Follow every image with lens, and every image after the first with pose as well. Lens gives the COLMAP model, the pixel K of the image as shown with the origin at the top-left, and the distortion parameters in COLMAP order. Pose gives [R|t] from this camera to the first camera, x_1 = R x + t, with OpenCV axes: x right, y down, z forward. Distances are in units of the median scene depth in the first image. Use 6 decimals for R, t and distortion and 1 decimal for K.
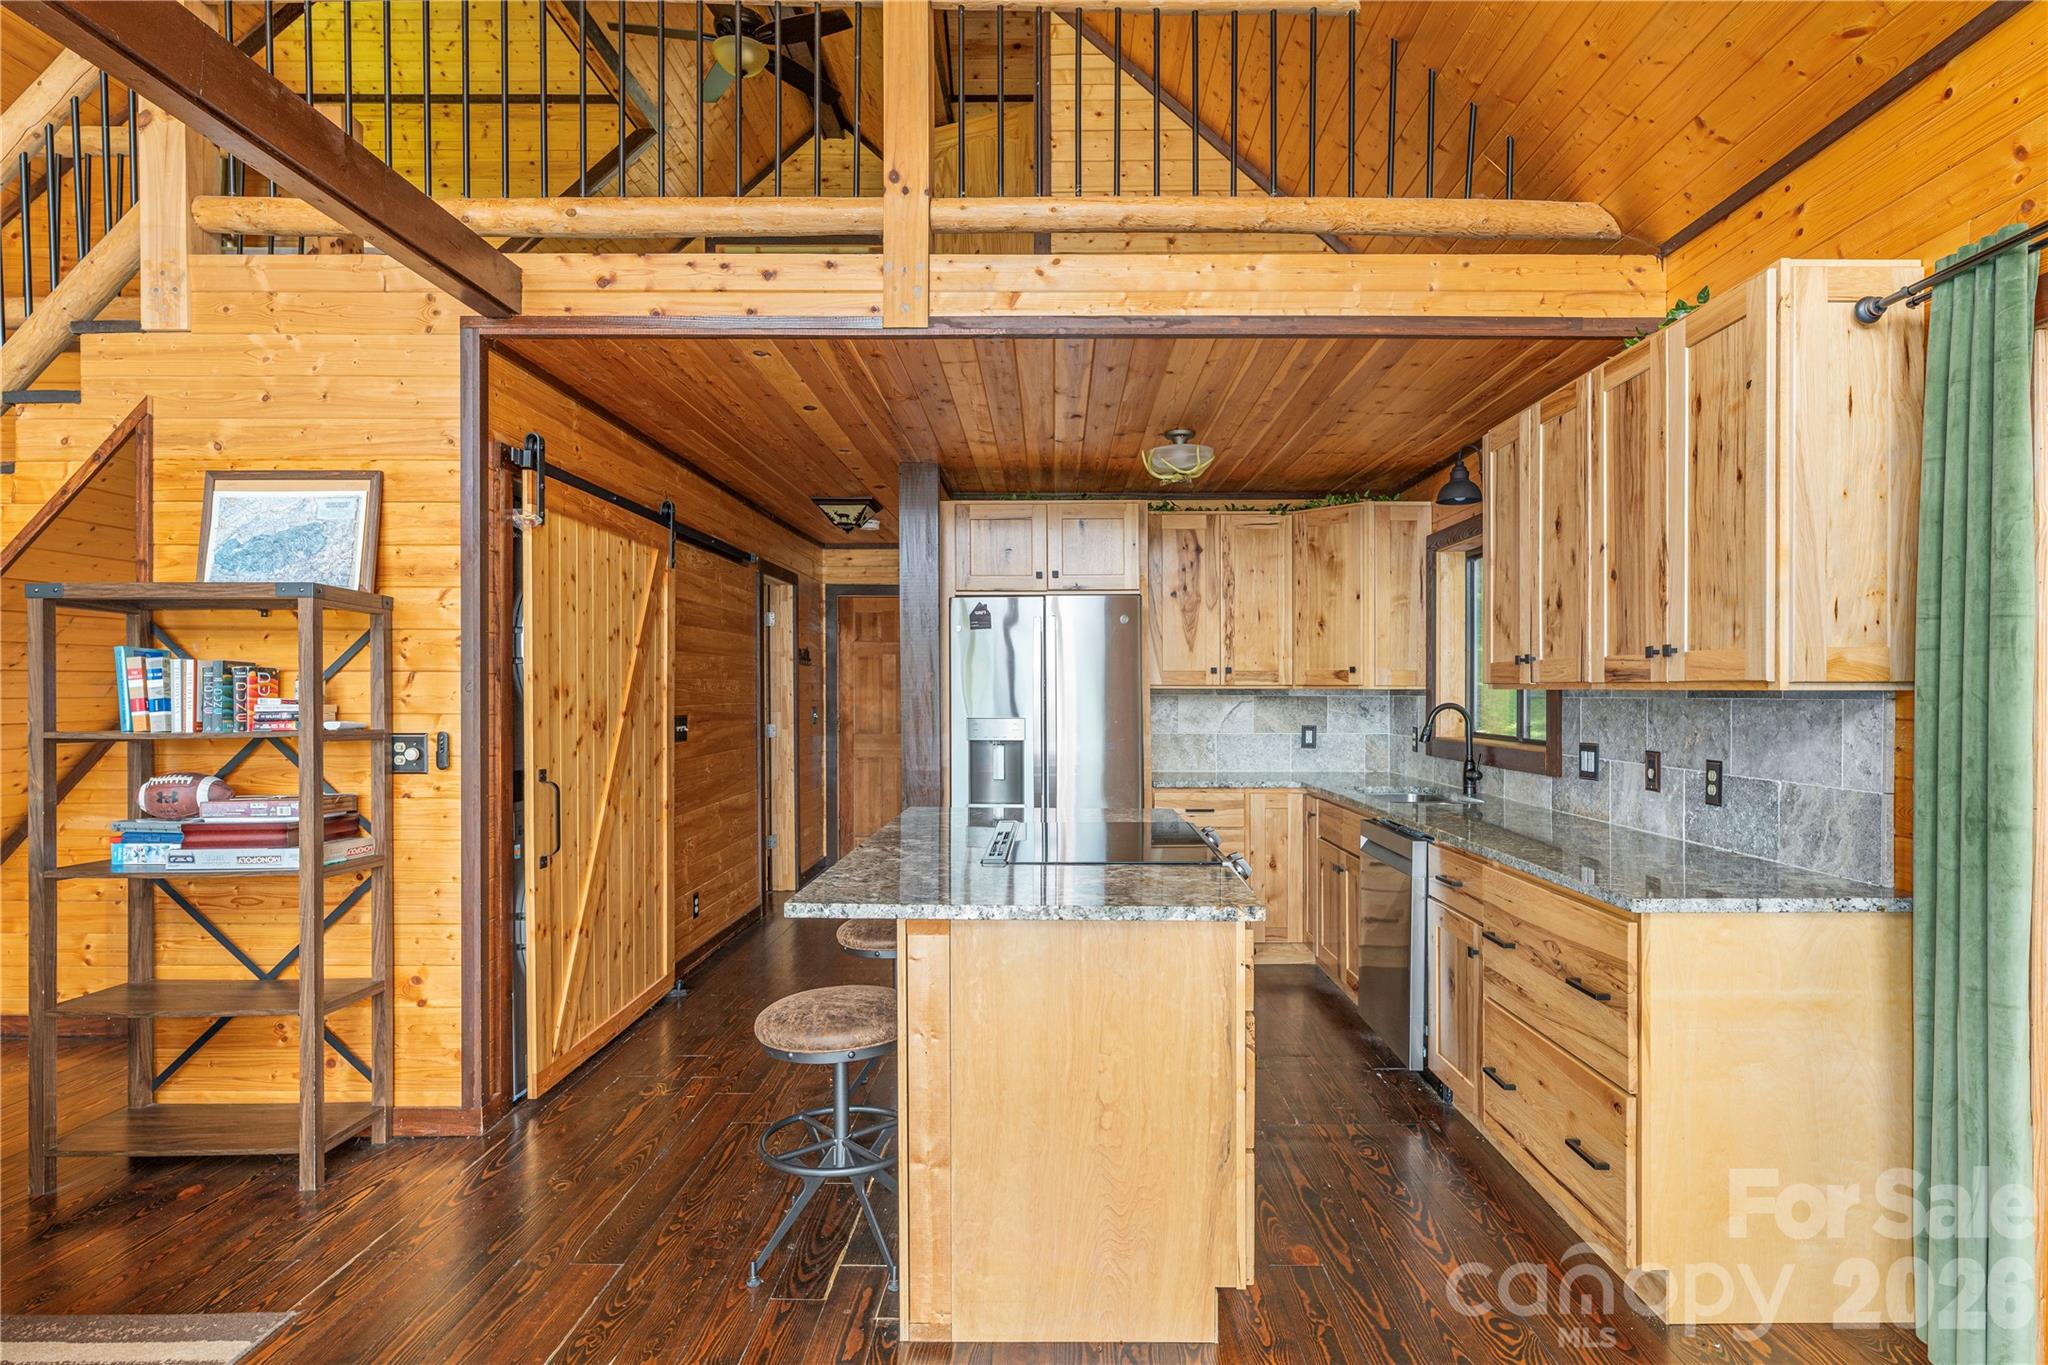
lens RADIAL K [[1070.9, 0, 1061.5], [0, 1070.9, 703.1], [0, 0, 1]] dist [0.003293, 0.000377]
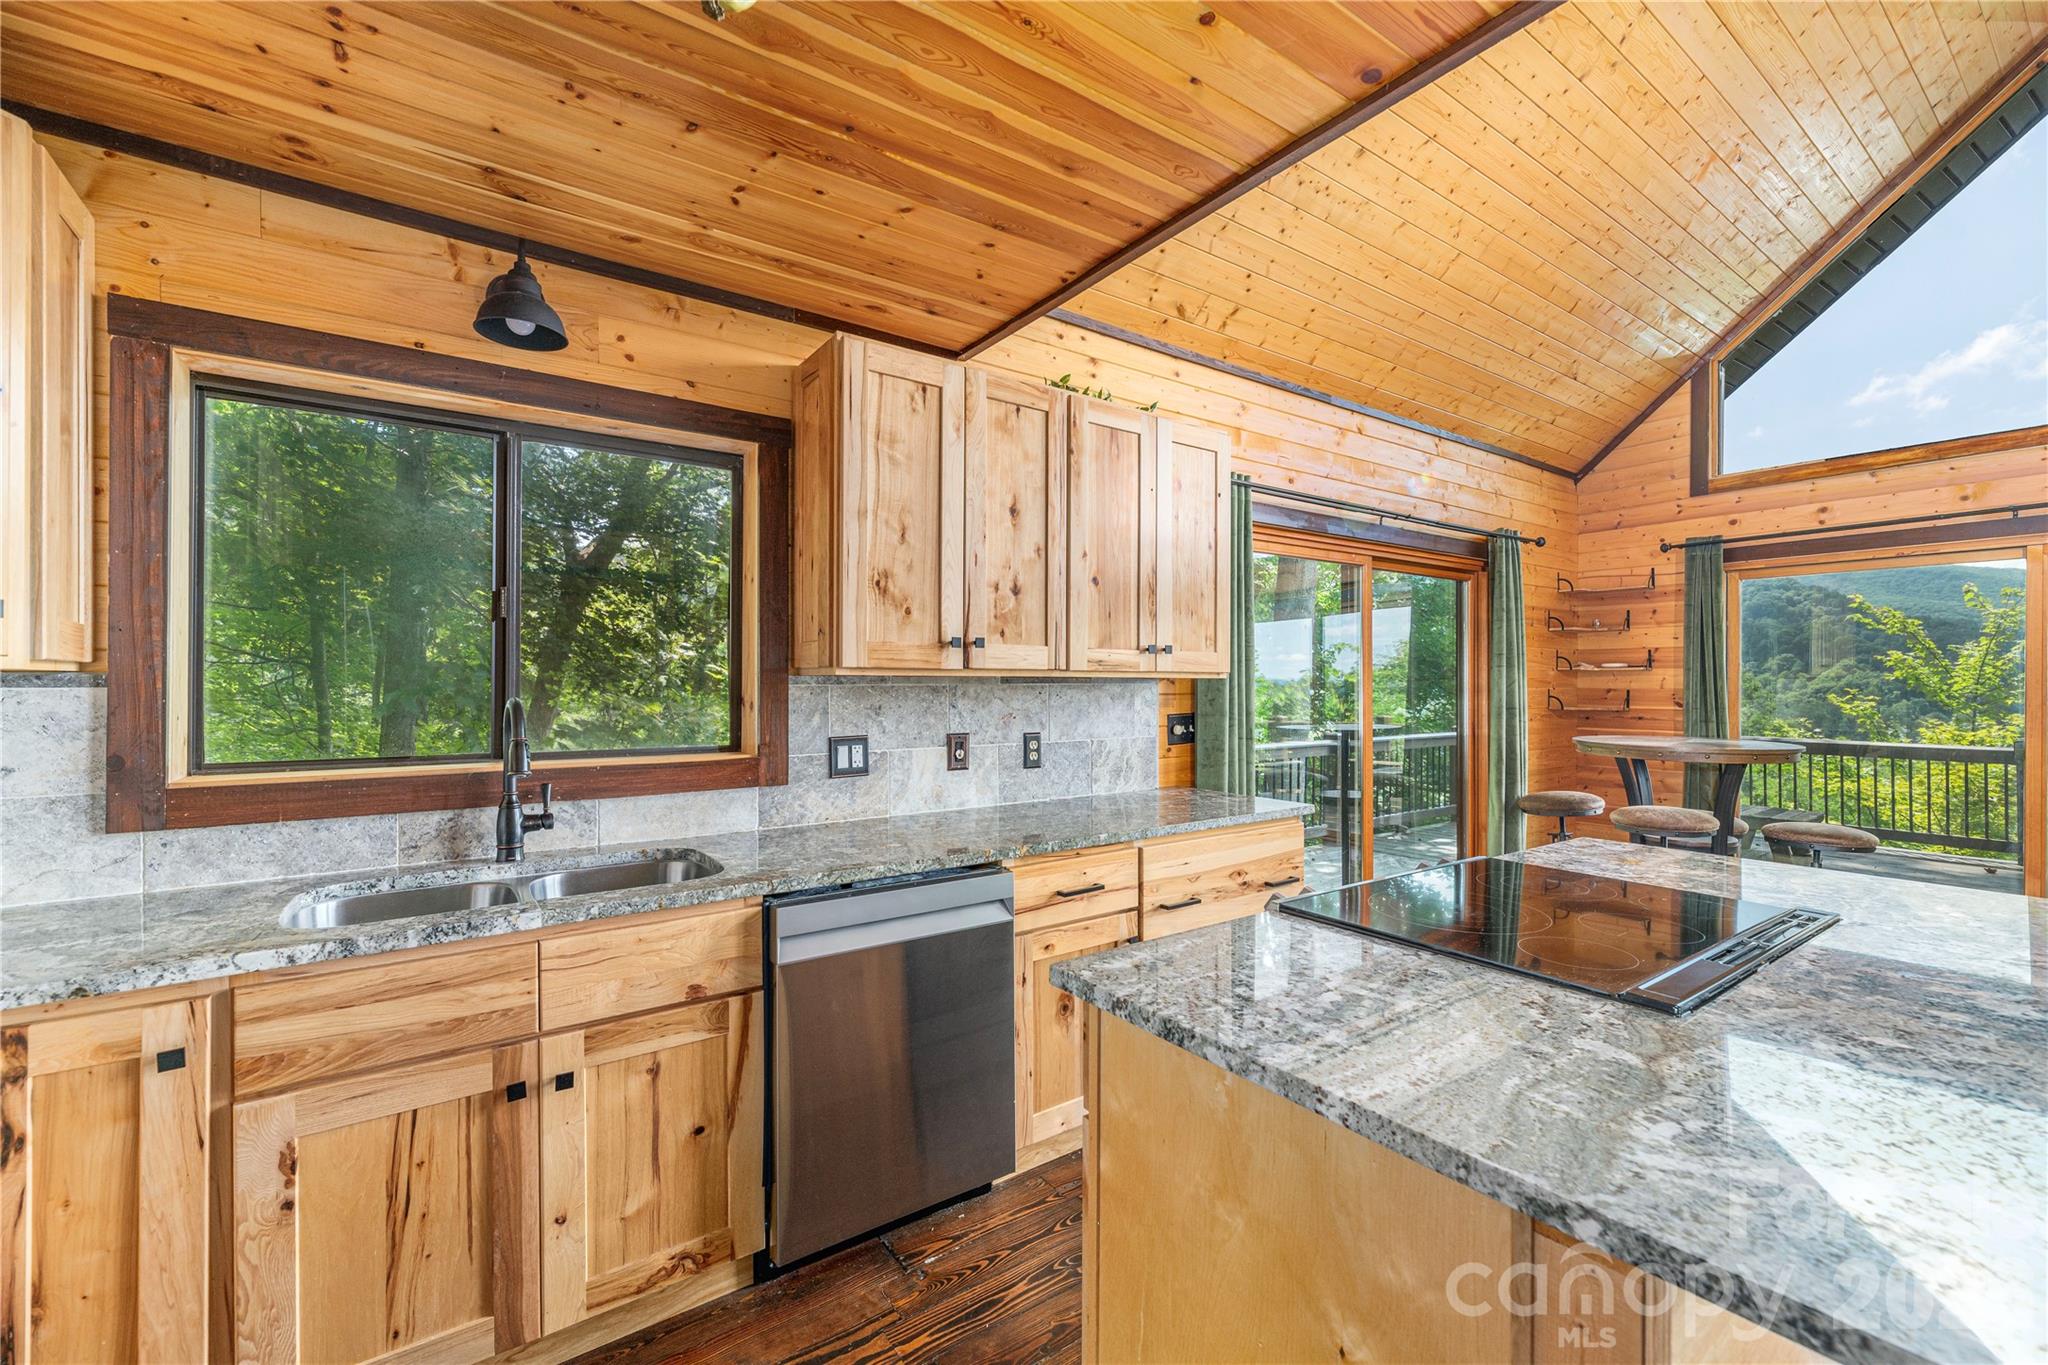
lens RADIAL K [[833.7, 0, 1015.2], [0, 833.7, 681.3], [0, 0, 1]] dist [-0.001649, -0.000052]
pose [[-0.563451, -0.003181, 0.826143, -0.180281], [0.007382, 0.999933, 0.008885, -0.015204], [-0.826116, 0.011105, -0.563390, 1.440835]]
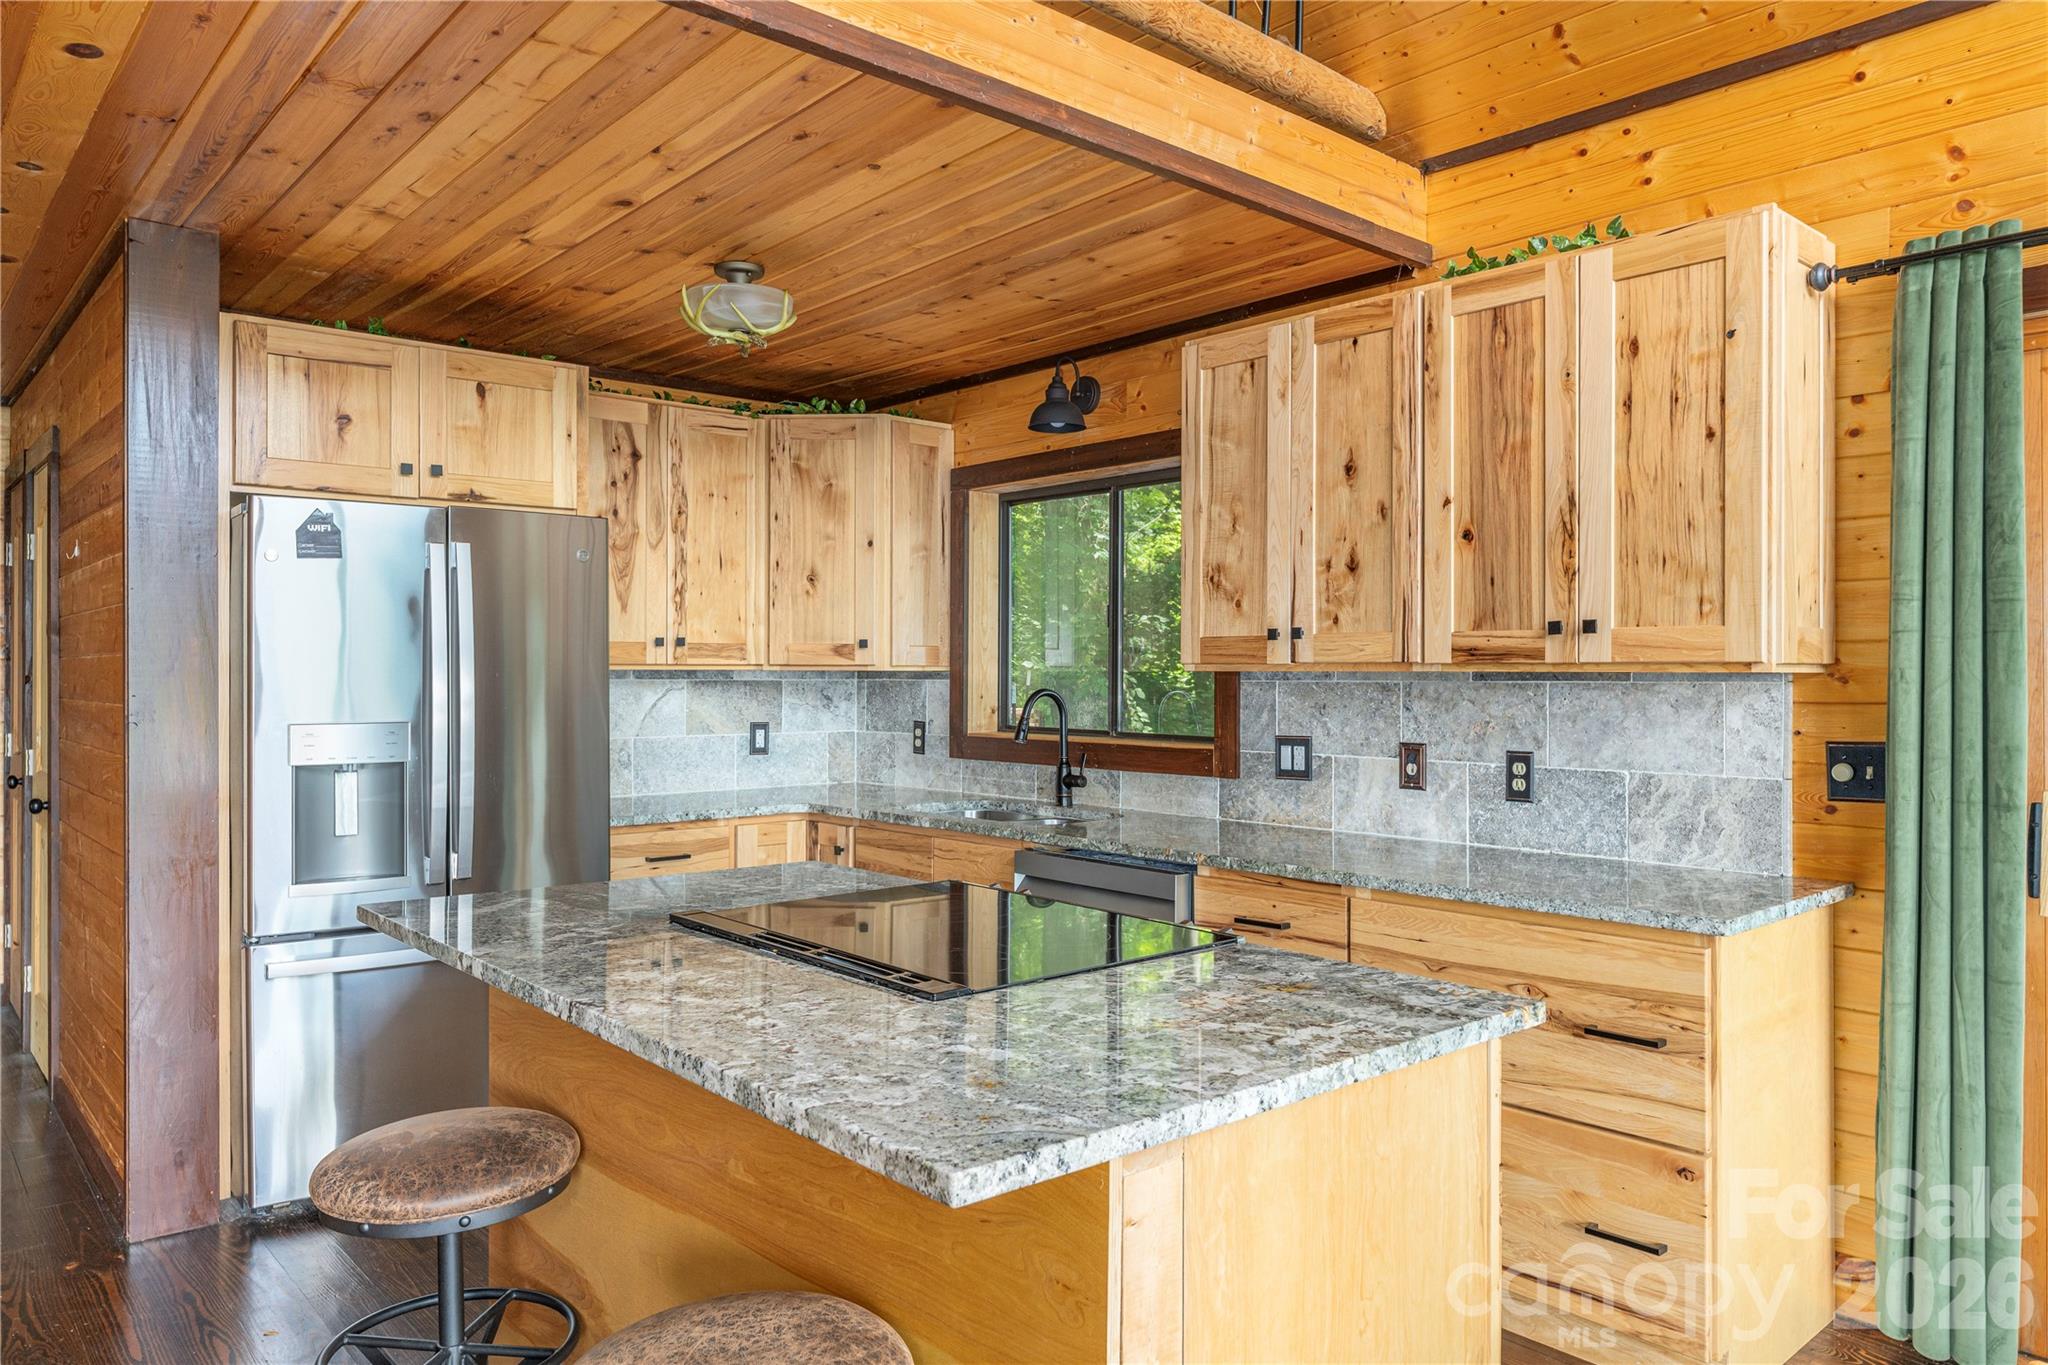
lens RADIAL K [[1352.2, 0, 1040.9], [0, 1352.2, 673.2], [0, 0, 1]] dist [0.001568, -0.003276]
pose [[0.748888, -0.000100, 0.662696, -0.395595], [0.007408, 0.999939, -0.008221, -0.004598], [-0.662655, 0.011066, 0.748843, 0.387080]]
